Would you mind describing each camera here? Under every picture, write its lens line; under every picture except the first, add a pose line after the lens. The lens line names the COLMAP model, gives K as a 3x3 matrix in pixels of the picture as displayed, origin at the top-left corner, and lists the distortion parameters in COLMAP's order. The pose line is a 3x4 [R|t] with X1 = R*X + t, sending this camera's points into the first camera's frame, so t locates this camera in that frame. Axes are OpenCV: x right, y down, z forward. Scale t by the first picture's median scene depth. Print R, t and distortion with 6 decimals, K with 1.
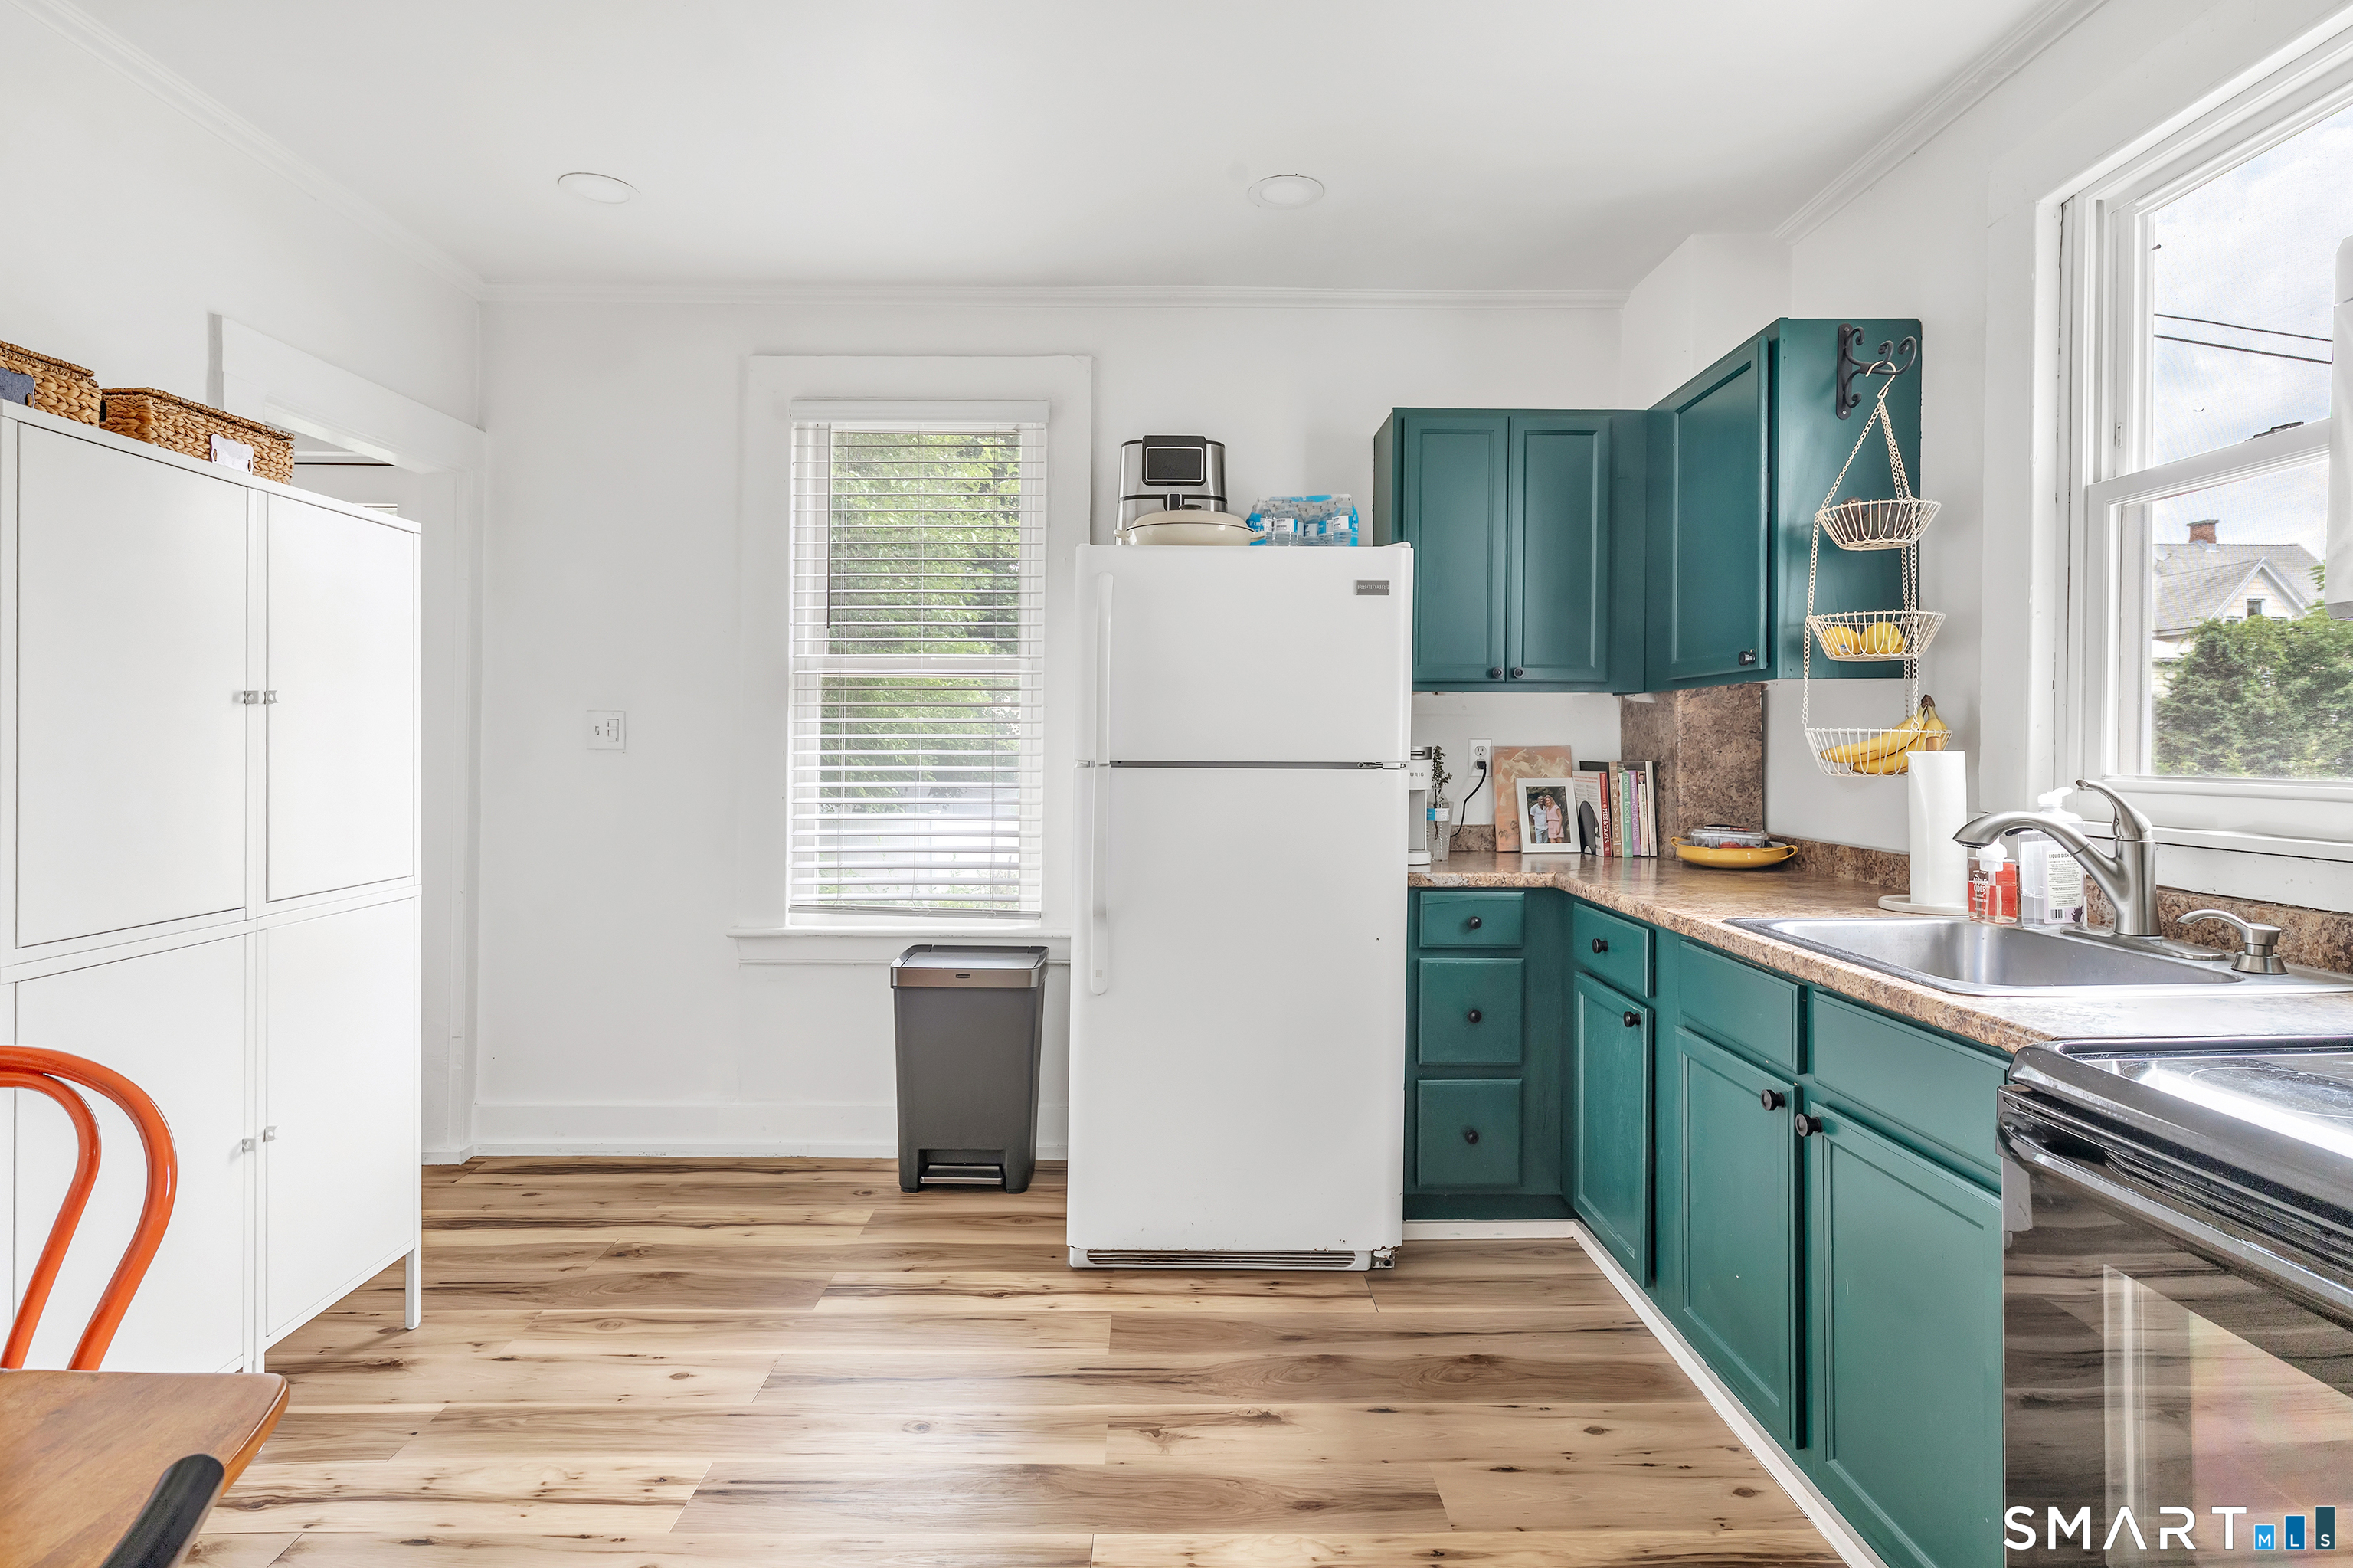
lens RADIAL K [[1178.6, 0, 1170.6], [0, 1178.6, 737.3], [0, 0, 1]] dist [-0.000350, 0.000139]
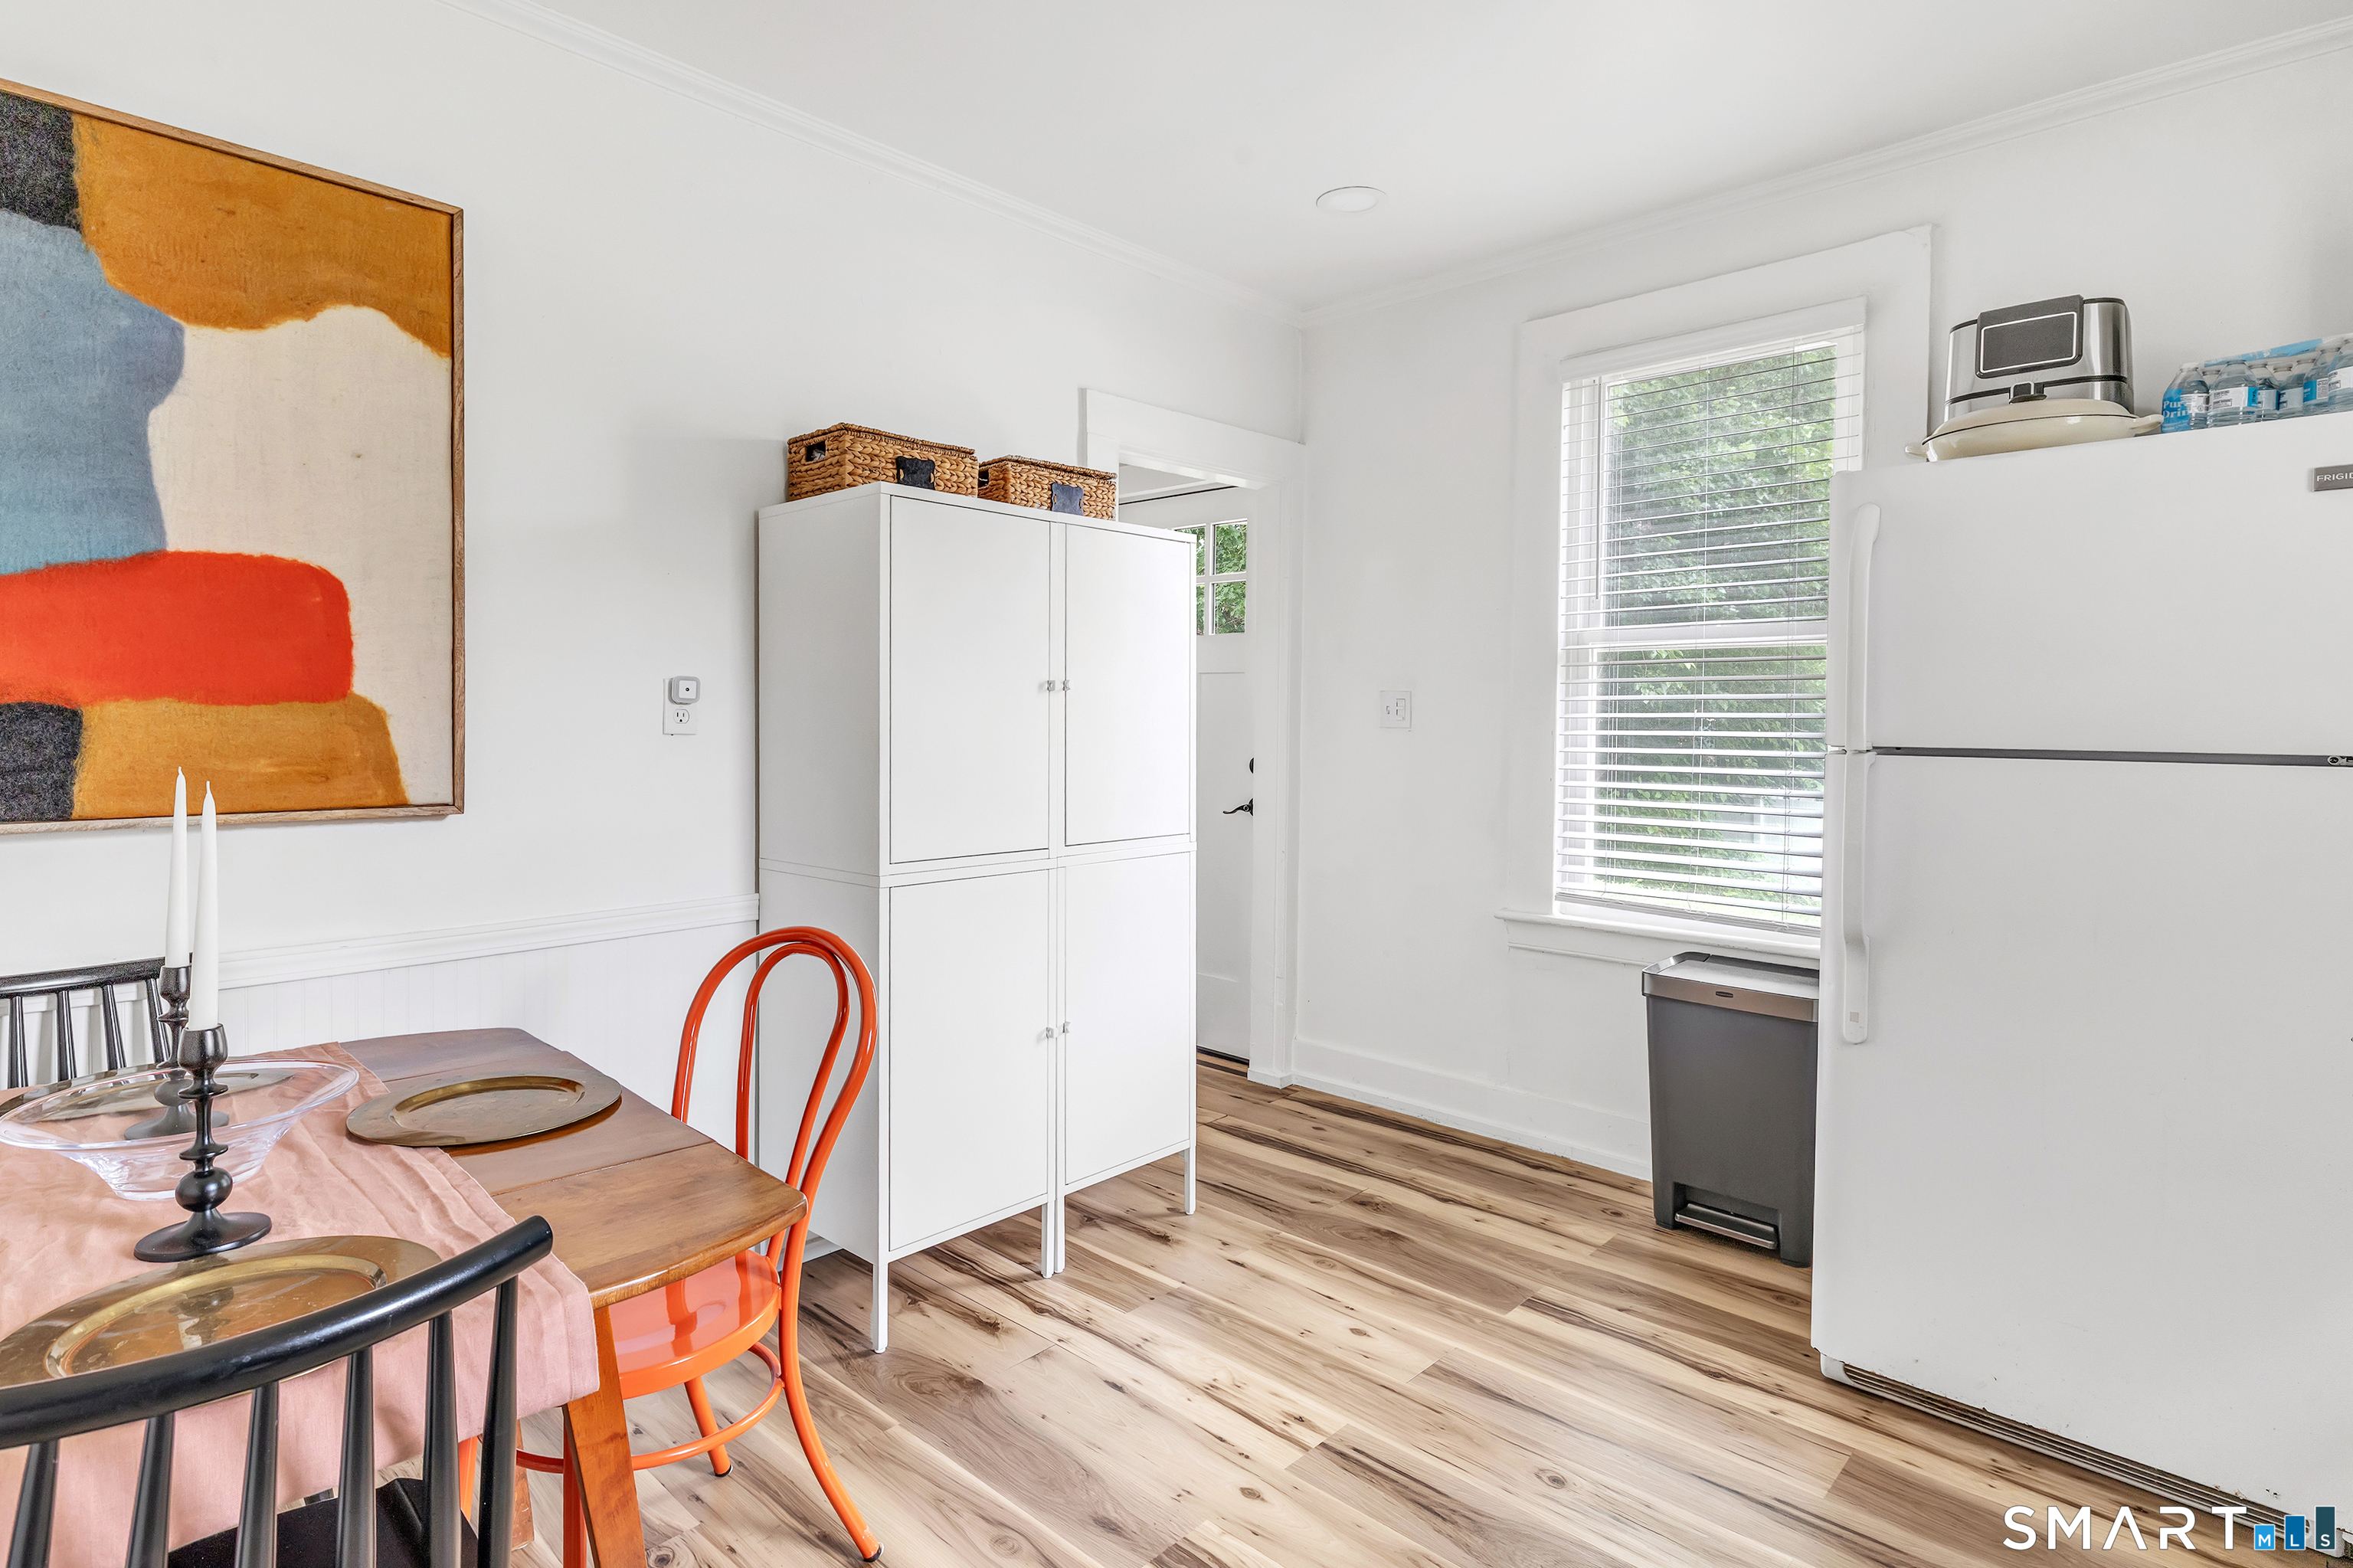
lens RADIAL K [[1205.4, 0, 1177.0], [0, 1205.4, 733.3], [0, 0, 1]] dist [-0.000297, -0.001144]
pose [[0.719938, 0.009505, -0.693973, 0.163747], [0.000441, 0.999900, 0.014152, -0.000342], [0.694038, -0.010495, 0.719862, 0.106565]]
